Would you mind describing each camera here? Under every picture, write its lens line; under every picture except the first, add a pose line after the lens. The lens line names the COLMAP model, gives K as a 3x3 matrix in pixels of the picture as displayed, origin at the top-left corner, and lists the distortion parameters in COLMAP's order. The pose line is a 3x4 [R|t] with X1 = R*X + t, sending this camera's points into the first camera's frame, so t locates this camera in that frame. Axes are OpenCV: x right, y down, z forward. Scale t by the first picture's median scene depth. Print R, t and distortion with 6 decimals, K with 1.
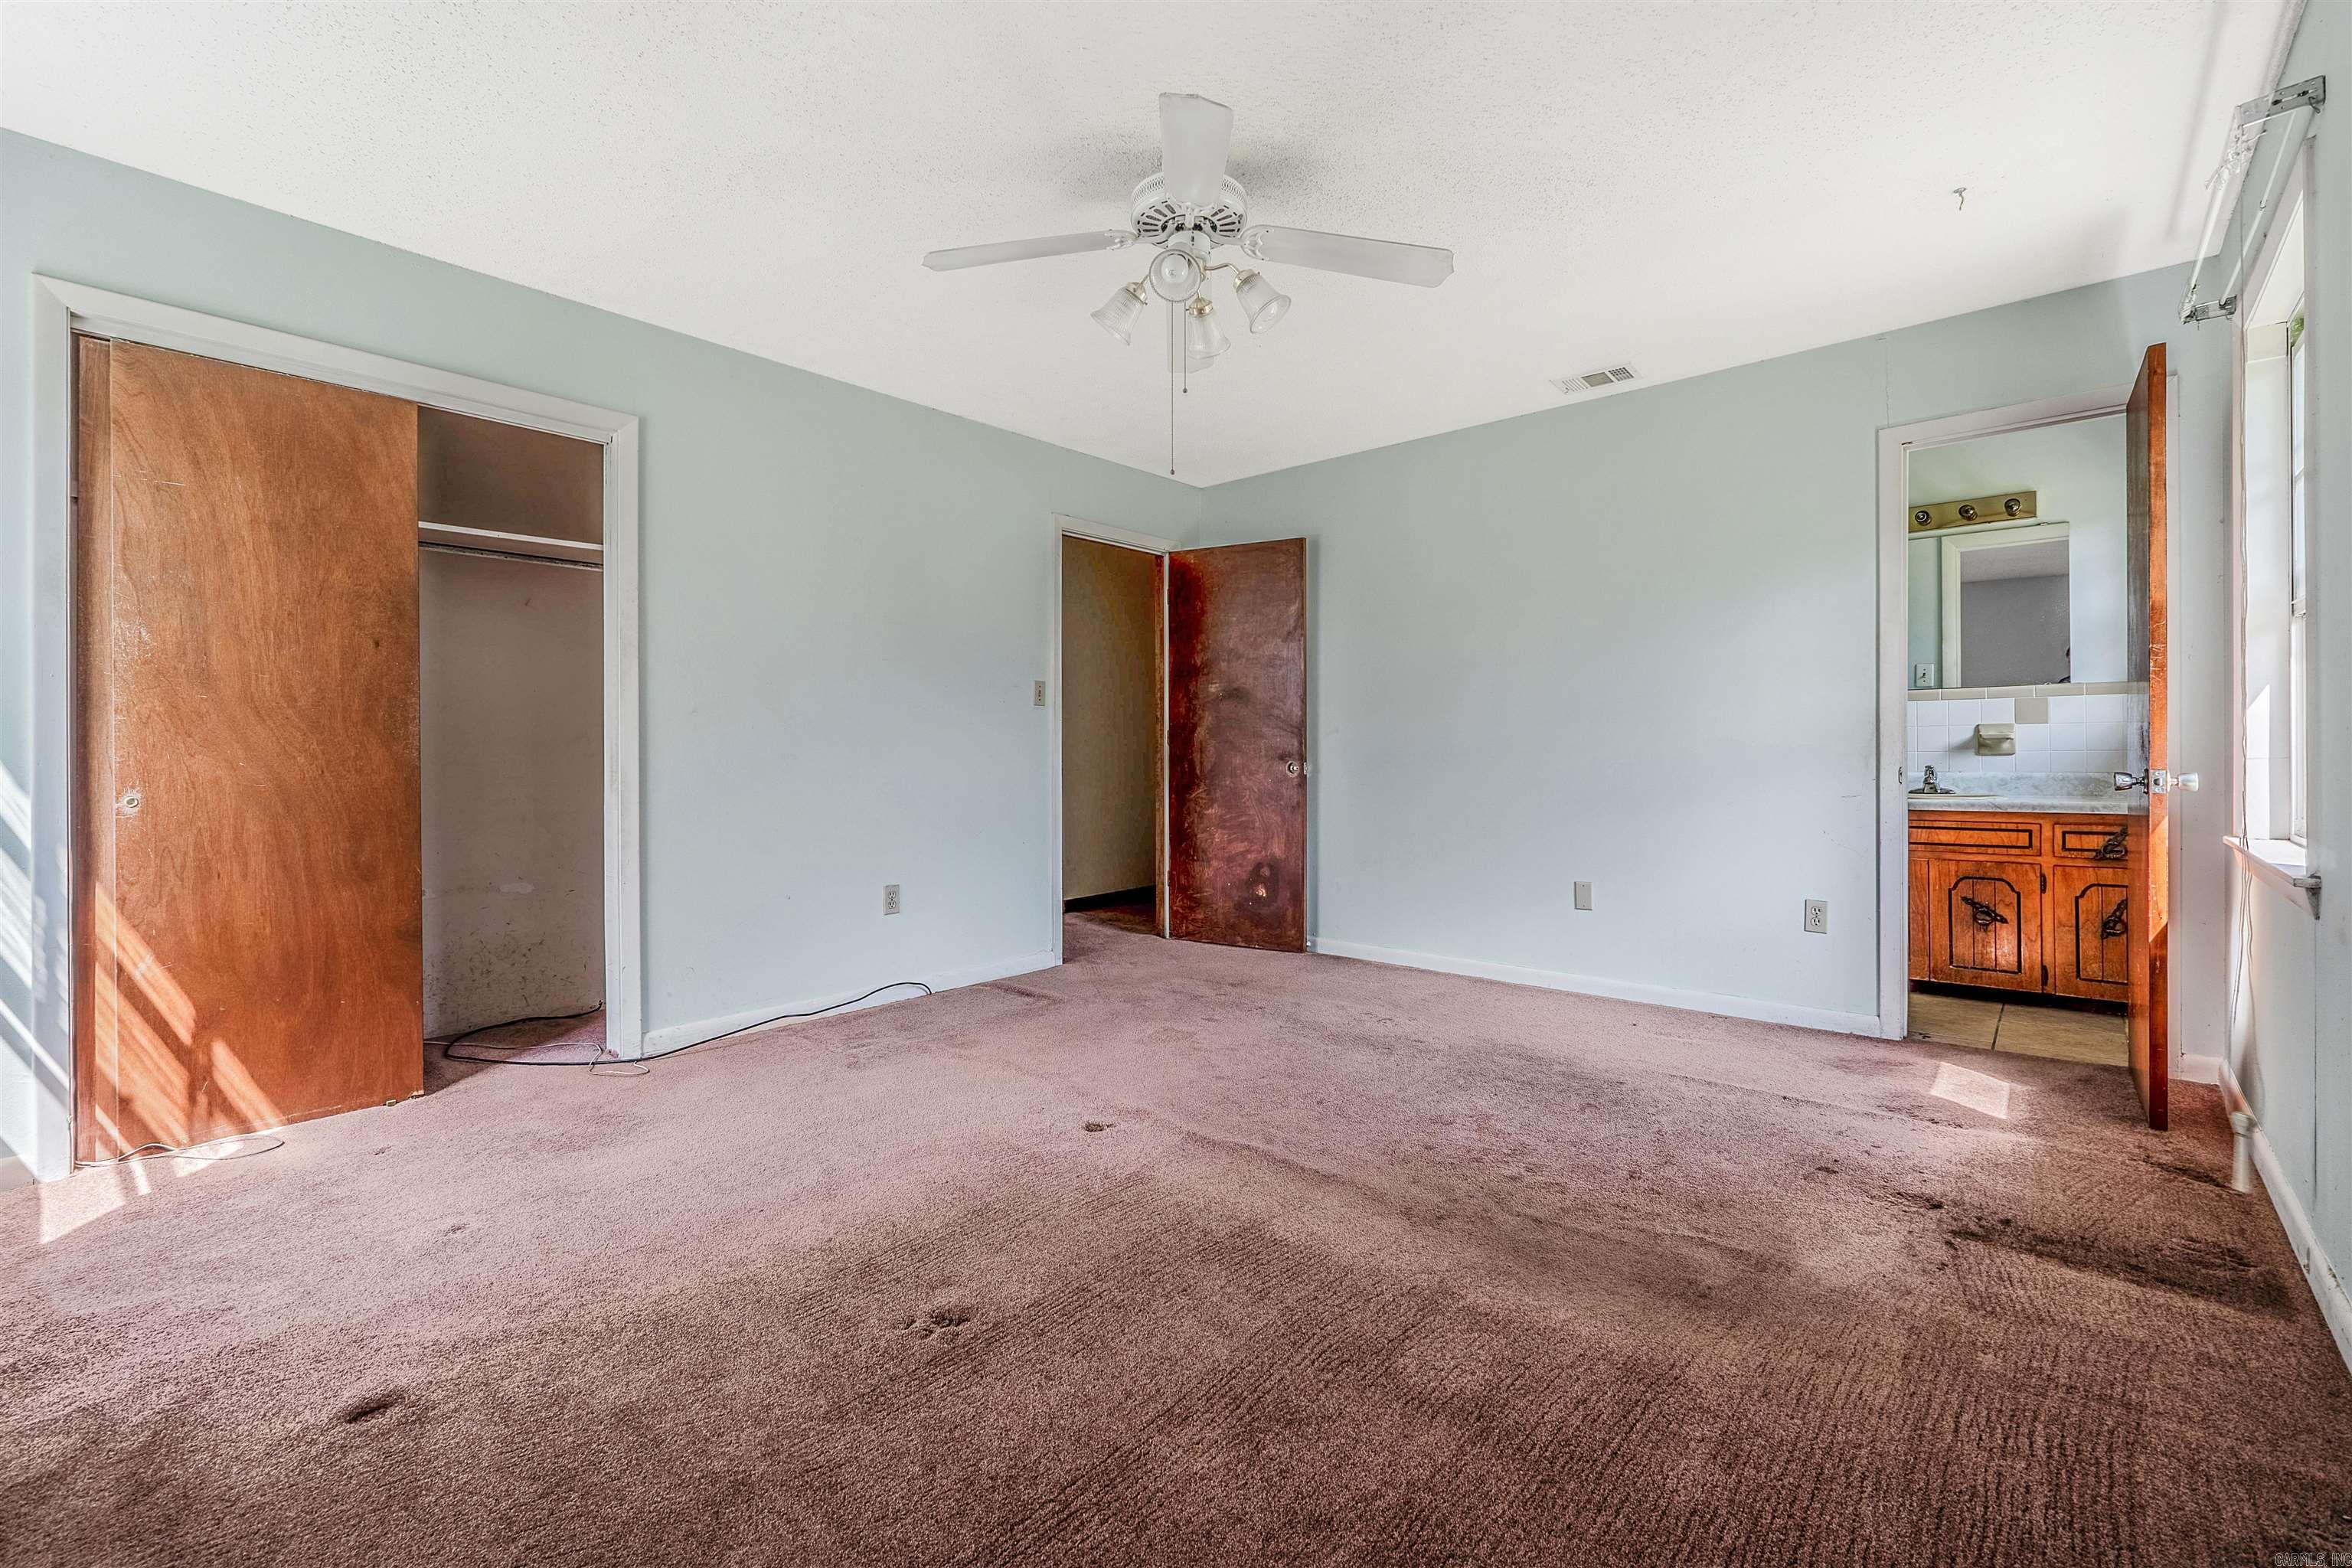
lens RADIAL K [[997.2, 0, 1217.4], [0, 997.2, 740.2], [0, 0, 1]] dist [-0.004280, -0.001530]
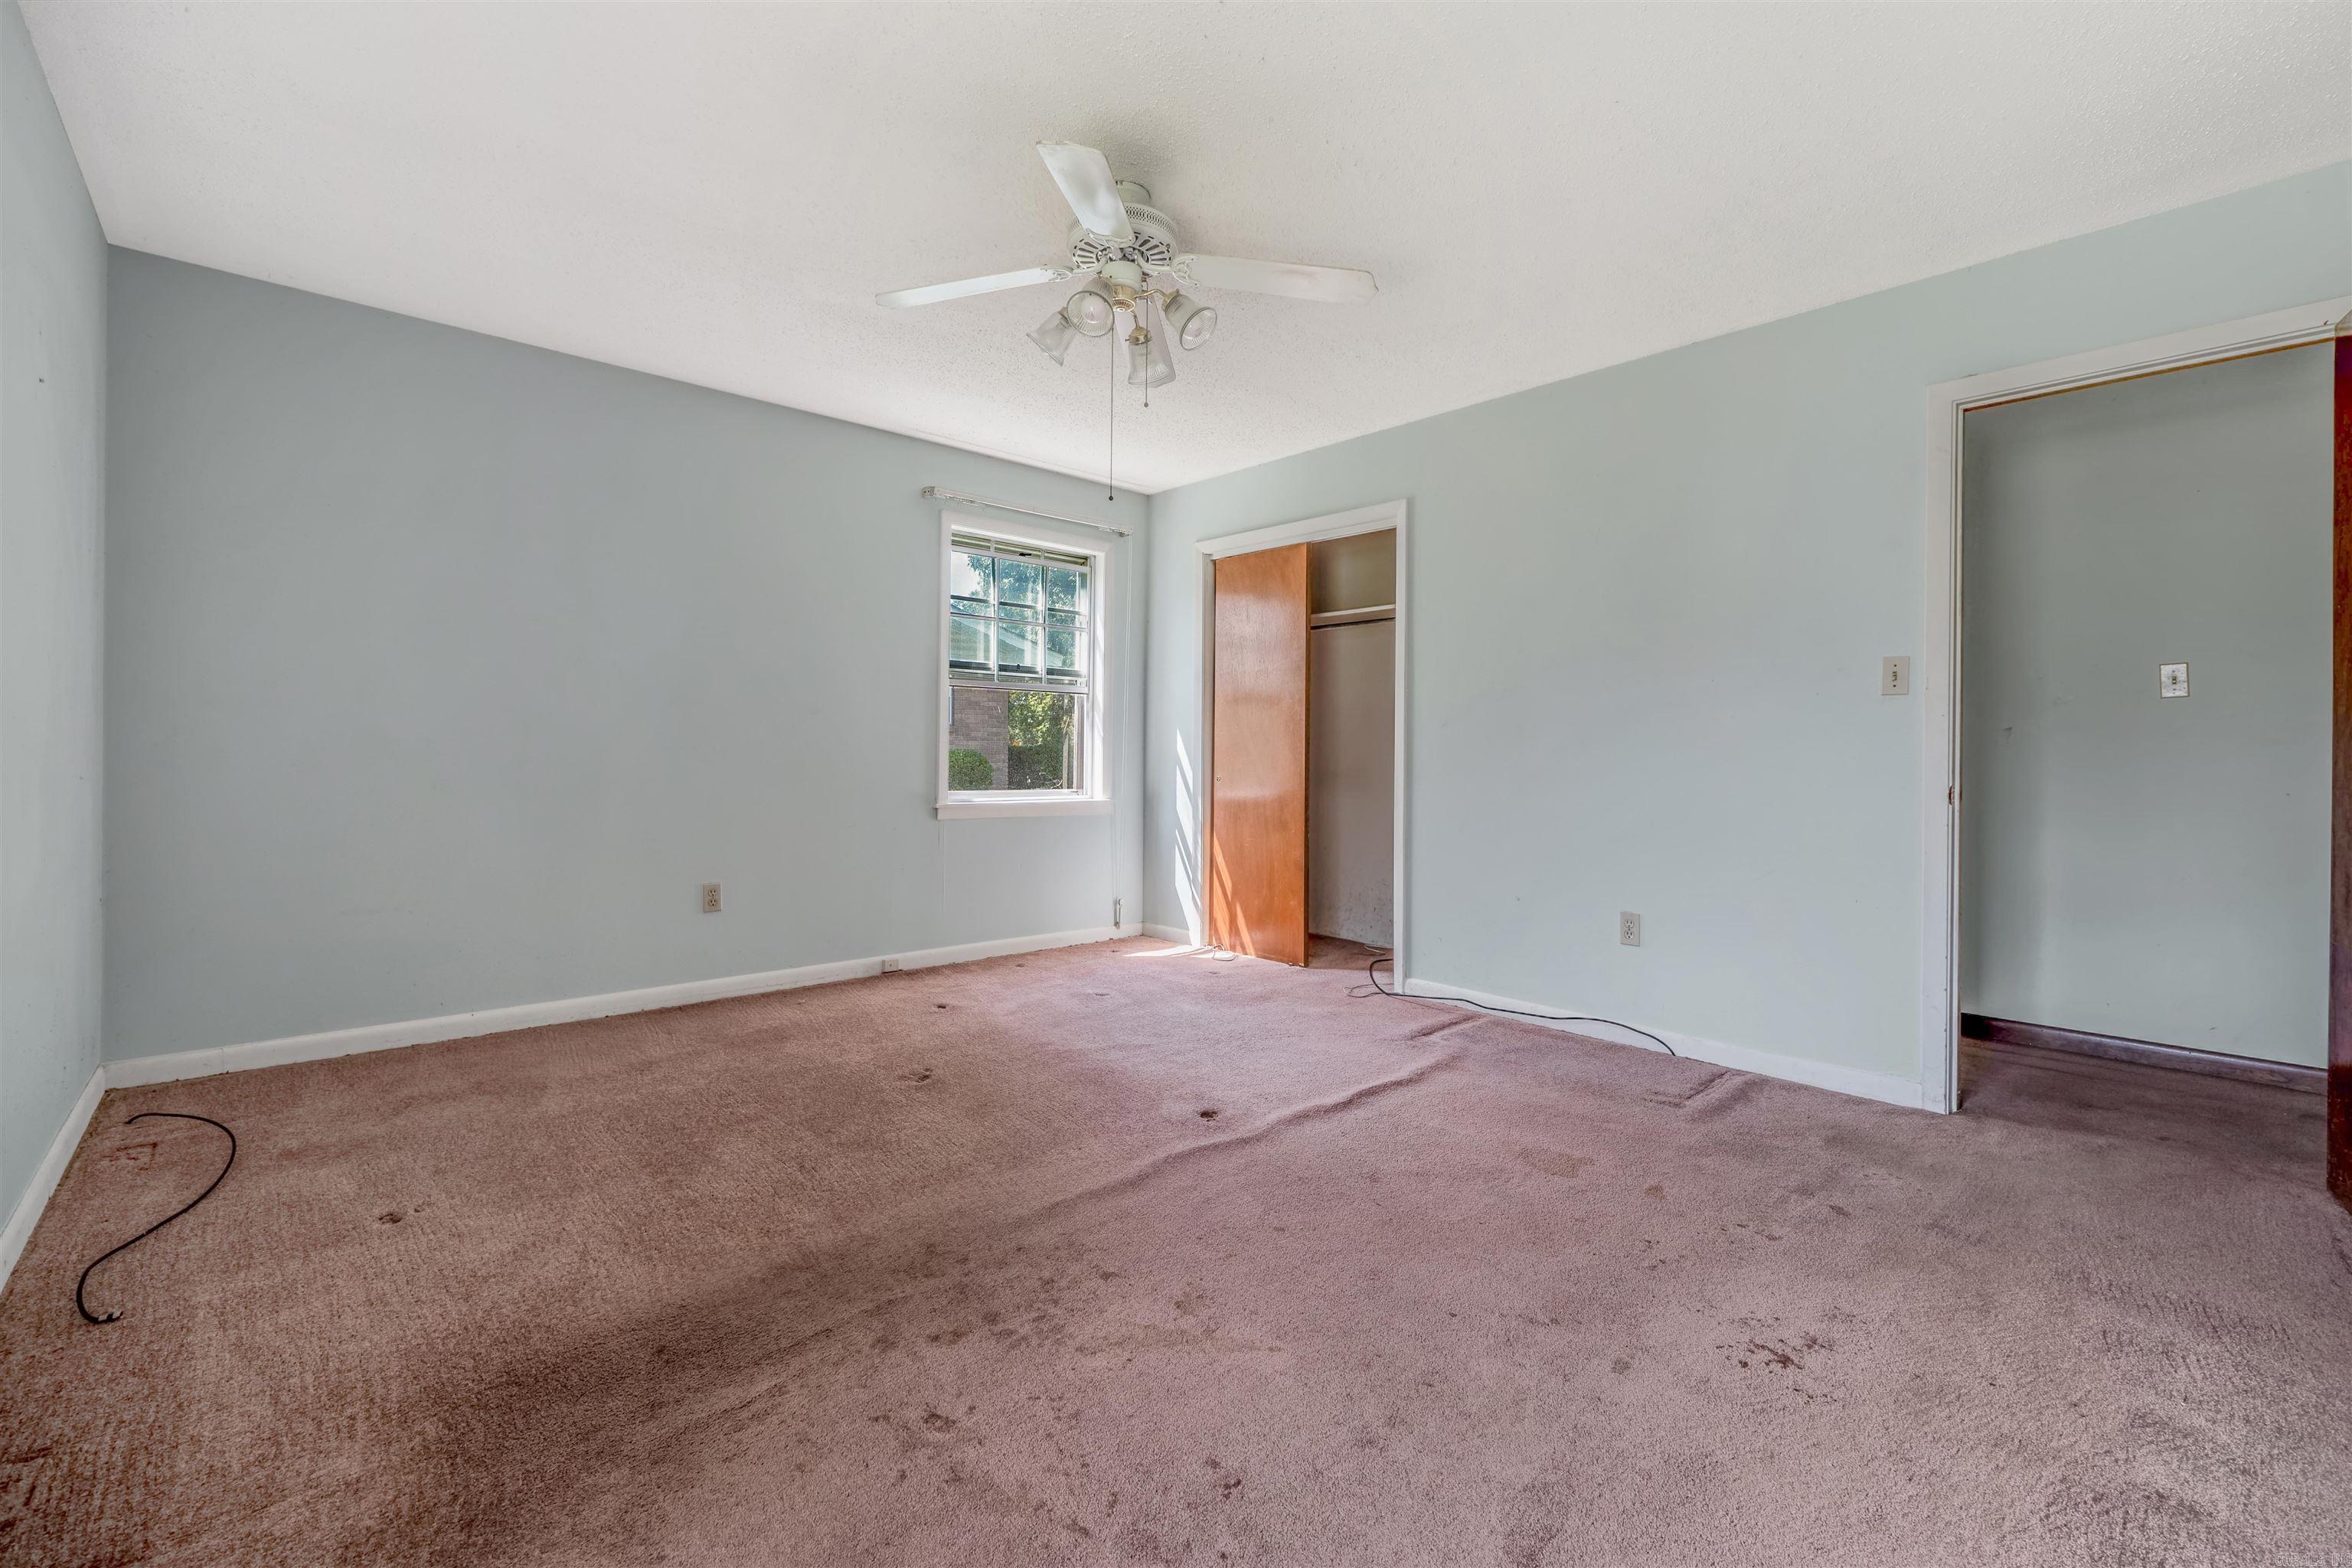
lens RADIAL K [[997.2, 0, 1180.8], [0, 997.2, 772.1], [0, 0, 1]] dist [-0.004280, -0.001530]
pose [[-0.144002, 0.019643, -0.989382, 0.837303], [-0.000005, 0.999803, 0.019851, 0.003280], [0.989577, 0.002864, -0.143974, 1.017579]]
